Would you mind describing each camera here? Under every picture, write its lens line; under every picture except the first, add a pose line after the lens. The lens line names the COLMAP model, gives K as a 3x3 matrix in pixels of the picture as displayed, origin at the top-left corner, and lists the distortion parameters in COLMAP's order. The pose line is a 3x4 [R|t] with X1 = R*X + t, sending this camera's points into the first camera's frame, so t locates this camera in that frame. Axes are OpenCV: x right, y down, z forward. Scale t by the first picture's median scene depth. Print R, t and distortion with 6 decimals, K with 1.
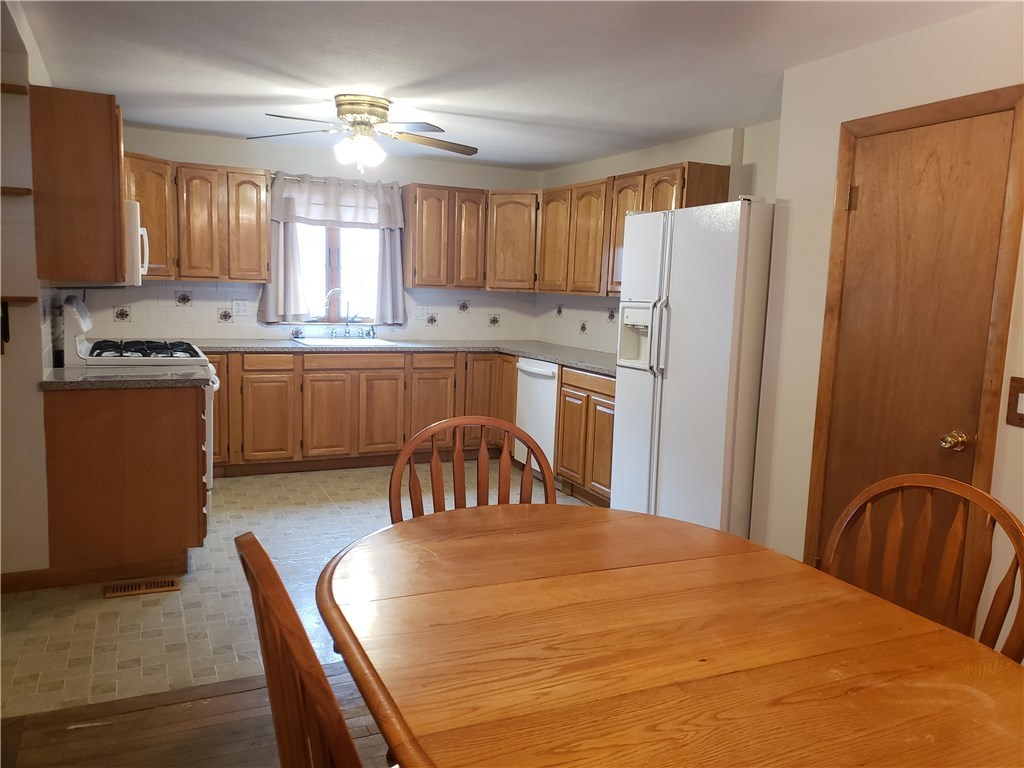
lens RADIAL K [[778.0, 0, 513.7], [0, 778.0, 386.2], [0, 0, 1]] dist [0.052983, -0.074189]
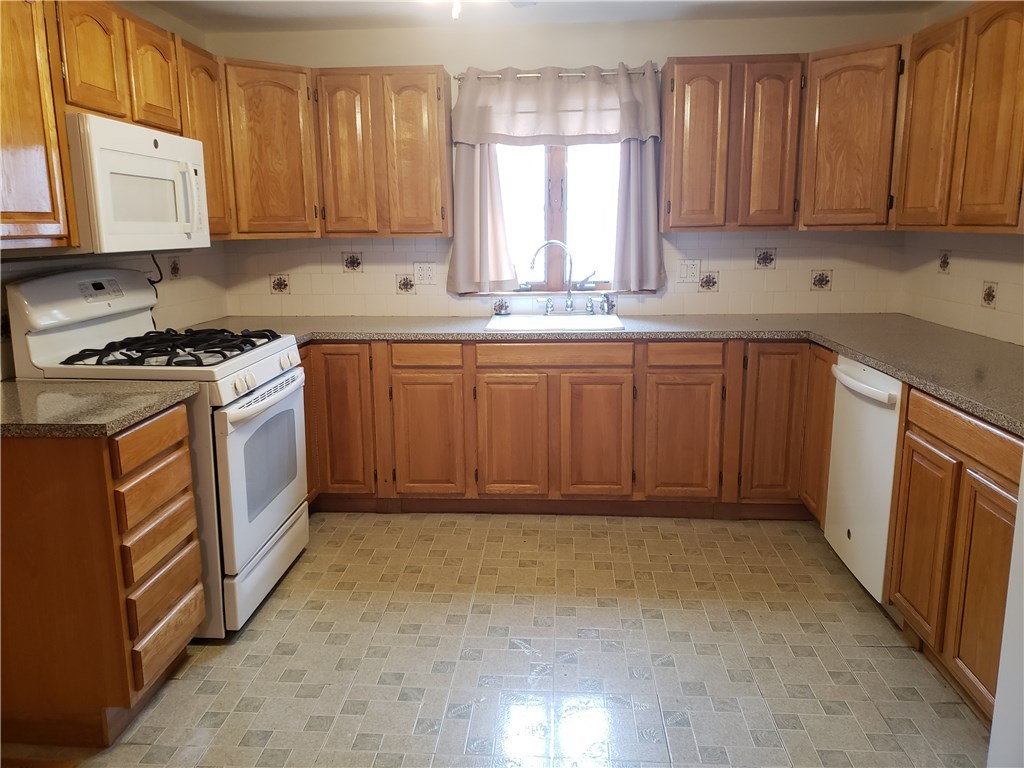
lens RADIAL K [[778.0, 0, 509.3], [0, 778.0, 383.1], [0, 0, 1]] dist [0.052983, -0.074189]
pose [[0.873837, 0.049581, -0.483685, 0.070543], [-0.018563, 0.997464, 0.068711, -0.049158], [0.485865, -0.051064, 0.872541, 0.405931]]
